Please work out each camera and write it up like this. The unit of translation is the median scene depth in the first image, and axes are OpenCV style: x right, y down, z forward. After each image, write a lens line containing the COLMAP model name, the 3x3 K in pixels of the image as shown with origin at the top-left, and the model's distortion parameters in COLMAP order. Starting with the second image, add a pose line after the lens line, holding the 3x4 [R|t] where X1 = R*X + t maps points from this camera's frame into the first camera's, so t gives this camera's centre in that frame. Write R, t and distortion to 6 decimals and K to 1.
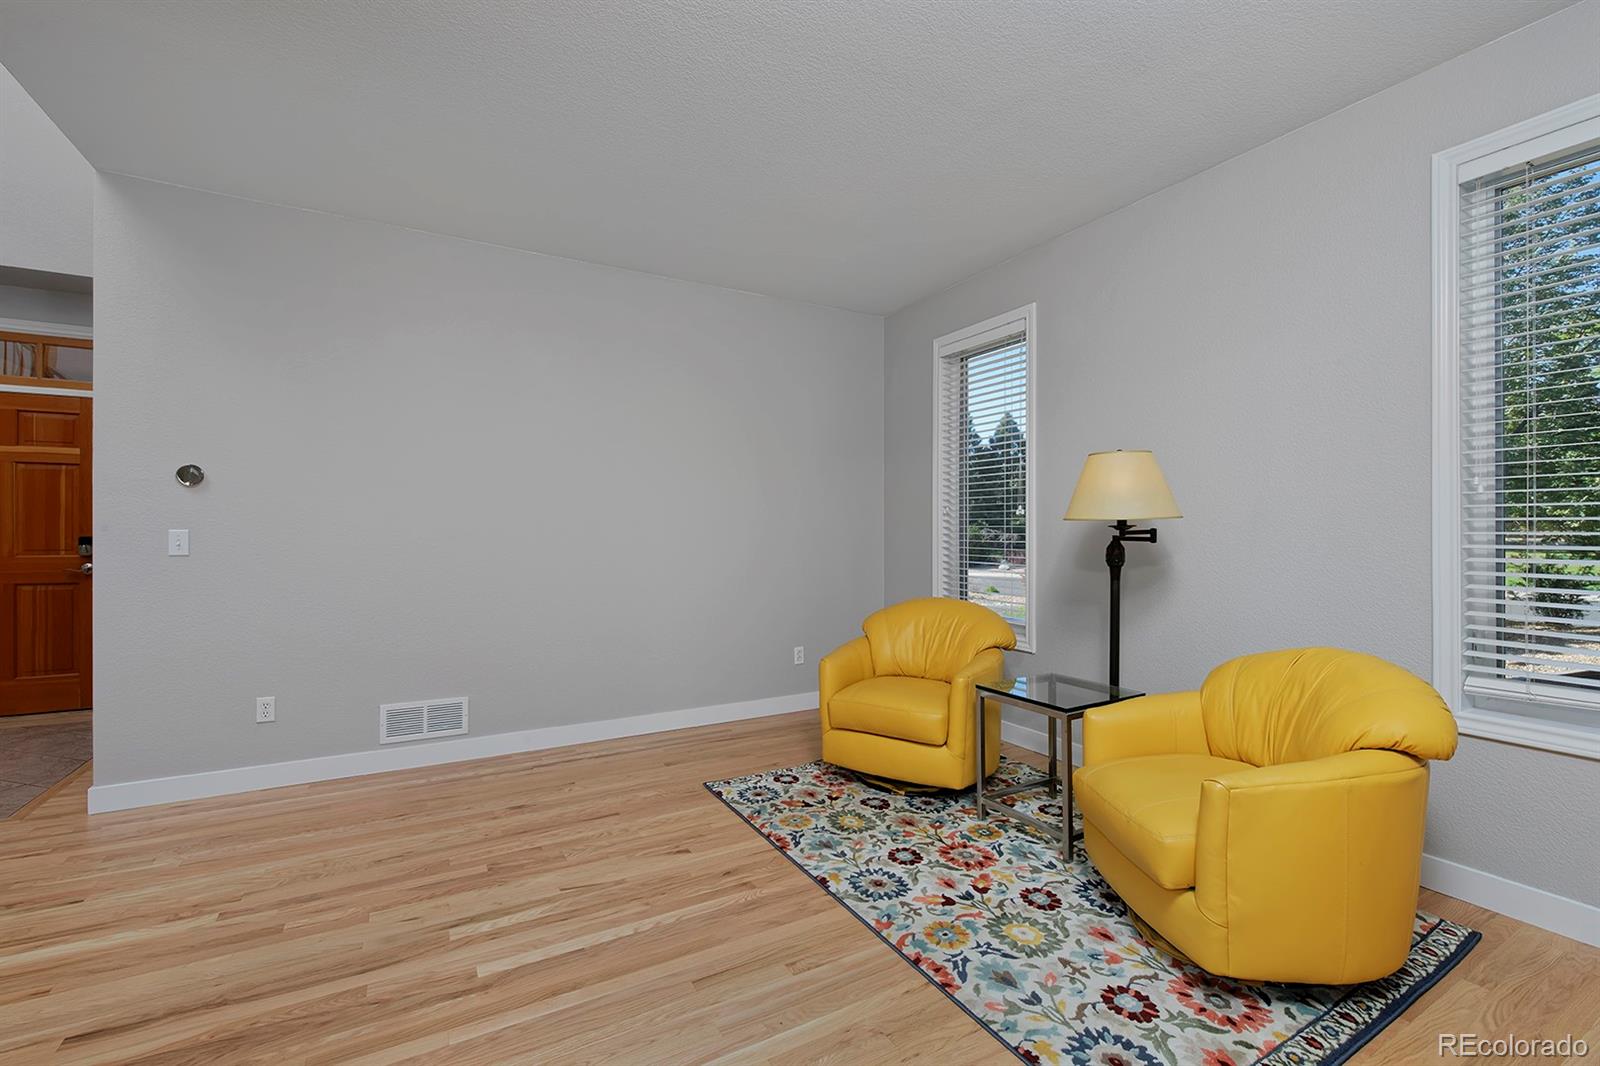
lens RADIAL K [[697.3, 0, 802.4], [0, 697.3, 541.4], [0, 0, 1]] dist [0.000904, -0.000025]
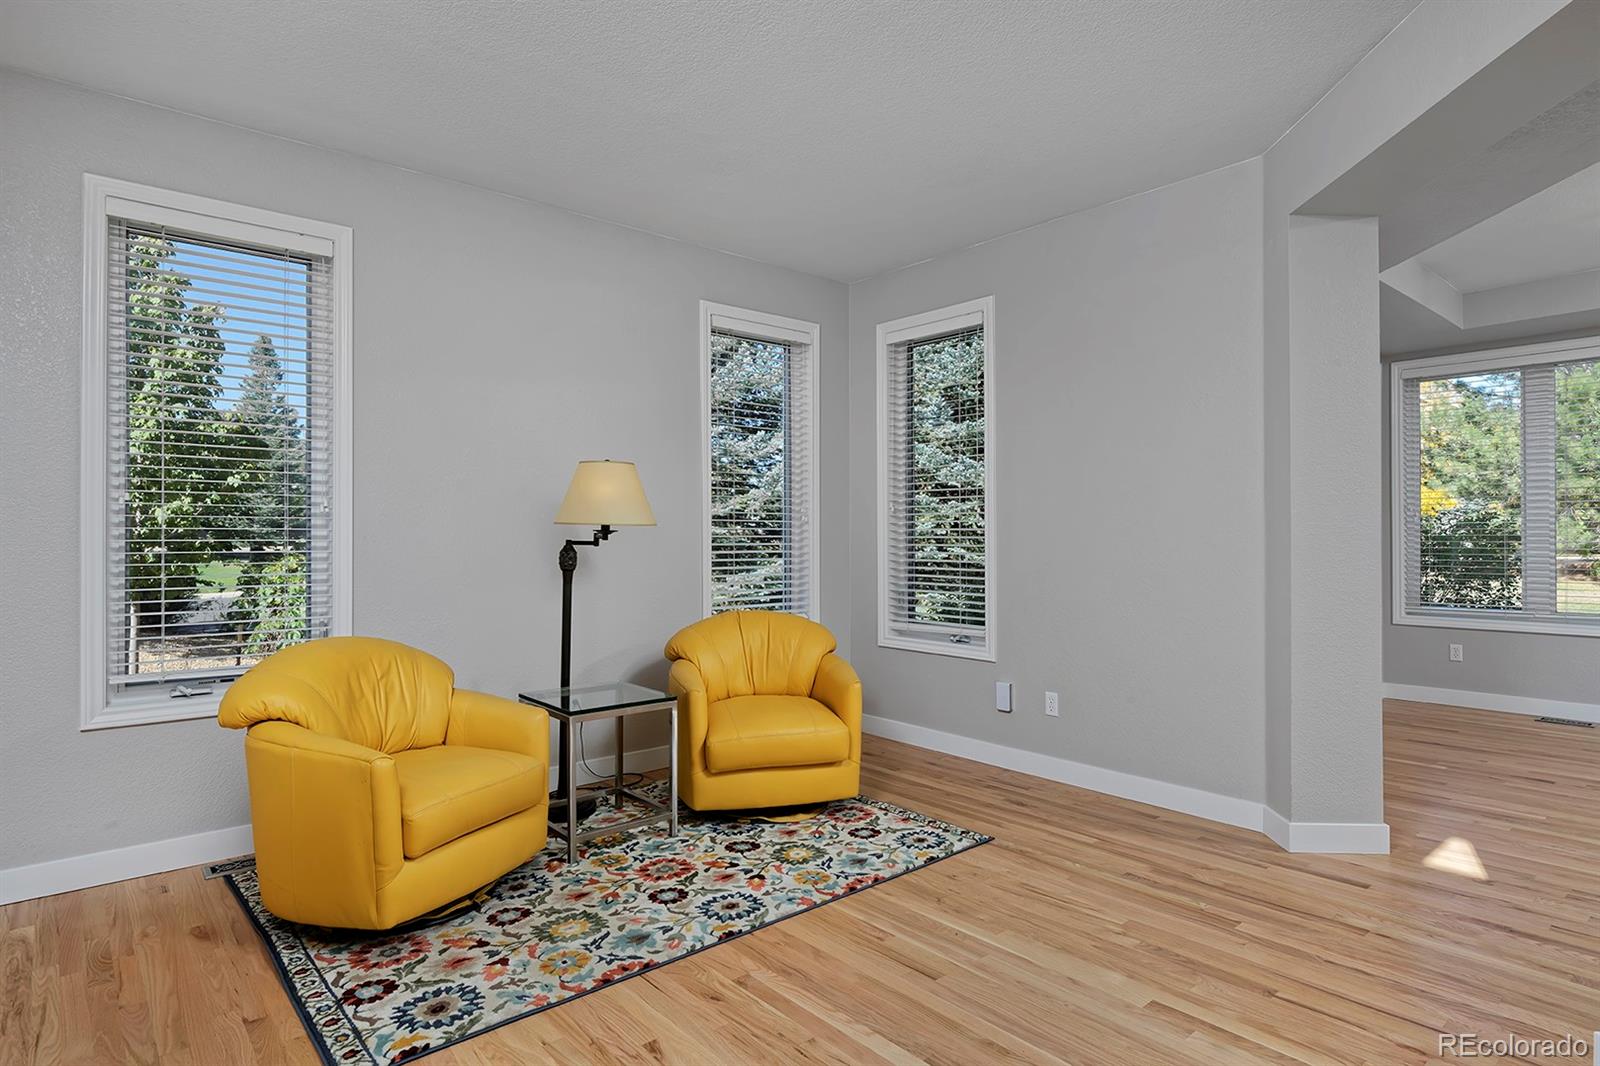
lens RADIAL K [[903.3, 0, 794.9], [0, 903.3, 531.8], [0, 0, 1]] dist [-0.001526, 0.002366]
pose [[-0.211061, 0.001156, 0.977472, -0.920925], [0.012891, 0.999916, 0.001601, -0.018017], [-0.977388, 0.012939, -0.211058, 0.963432]]
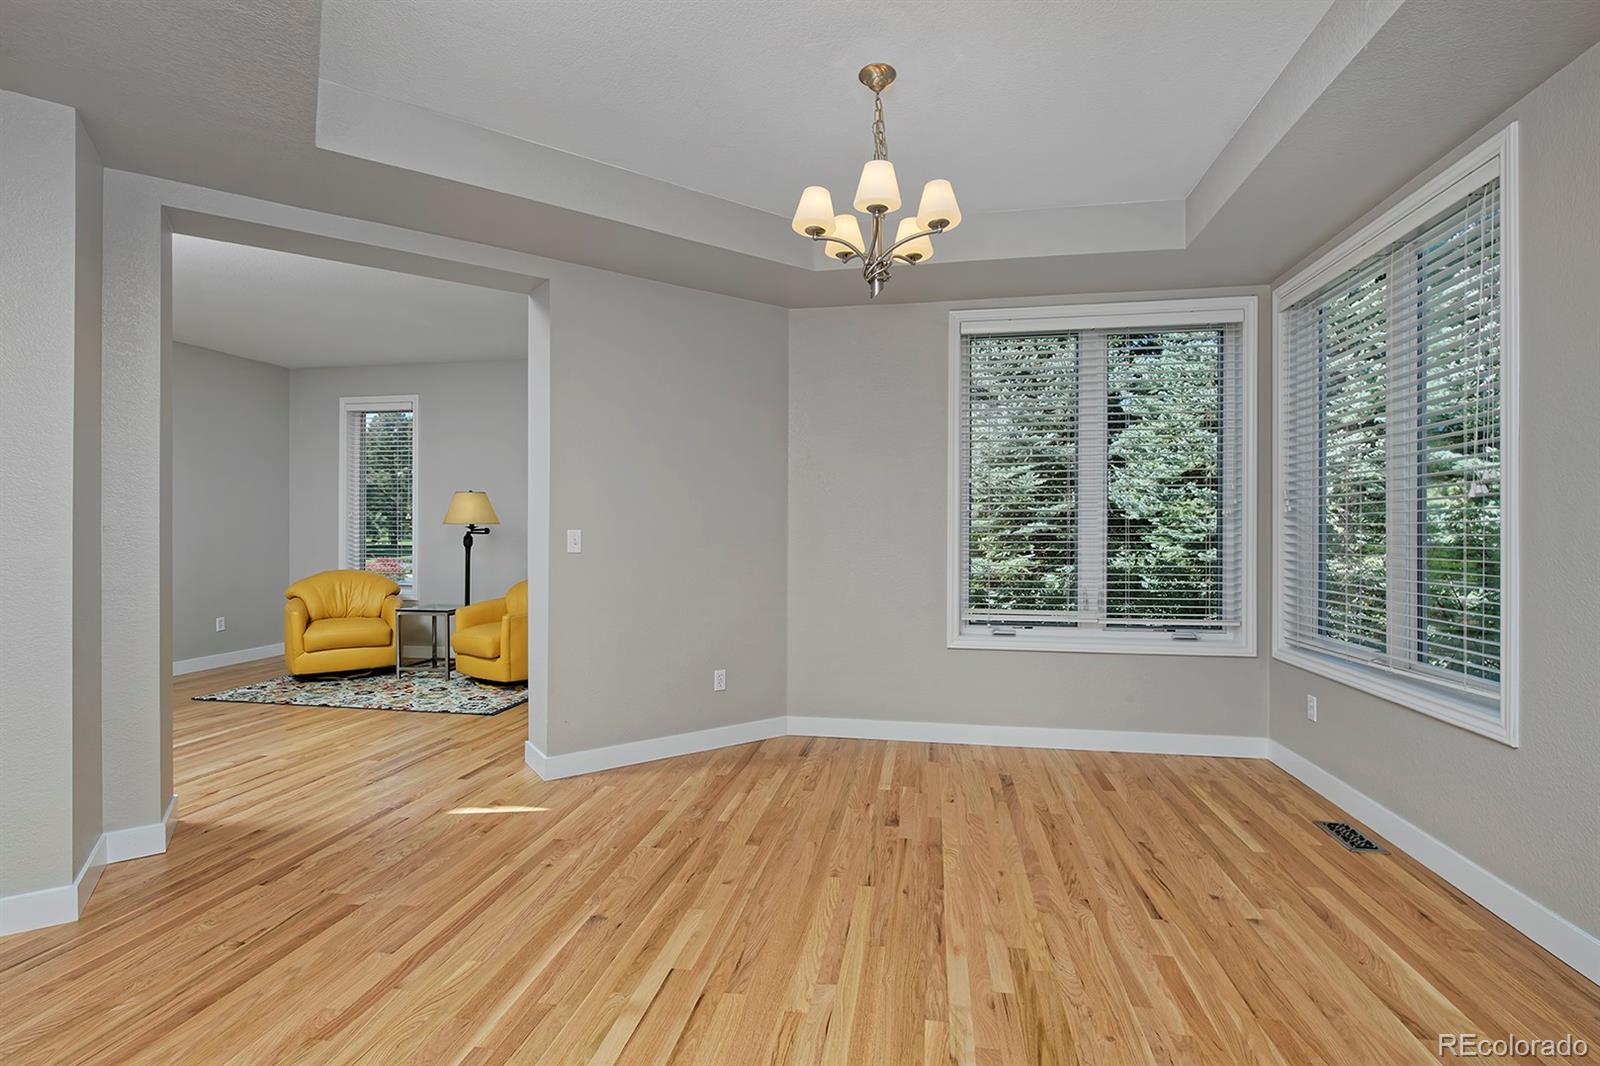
lens RADIAL K [[777.4, 0, 811.6], [0, 777.4, 534.1], [0, 0, 1]] dist [0.005955, 0.000056]
pose [[0.648225, 0.002346, 0.761445, -0.625684], [0.003389, 0.999976, -0.005966, 0.017086], [-0.761441, 0.006448, 0.648202, -1.224847]]
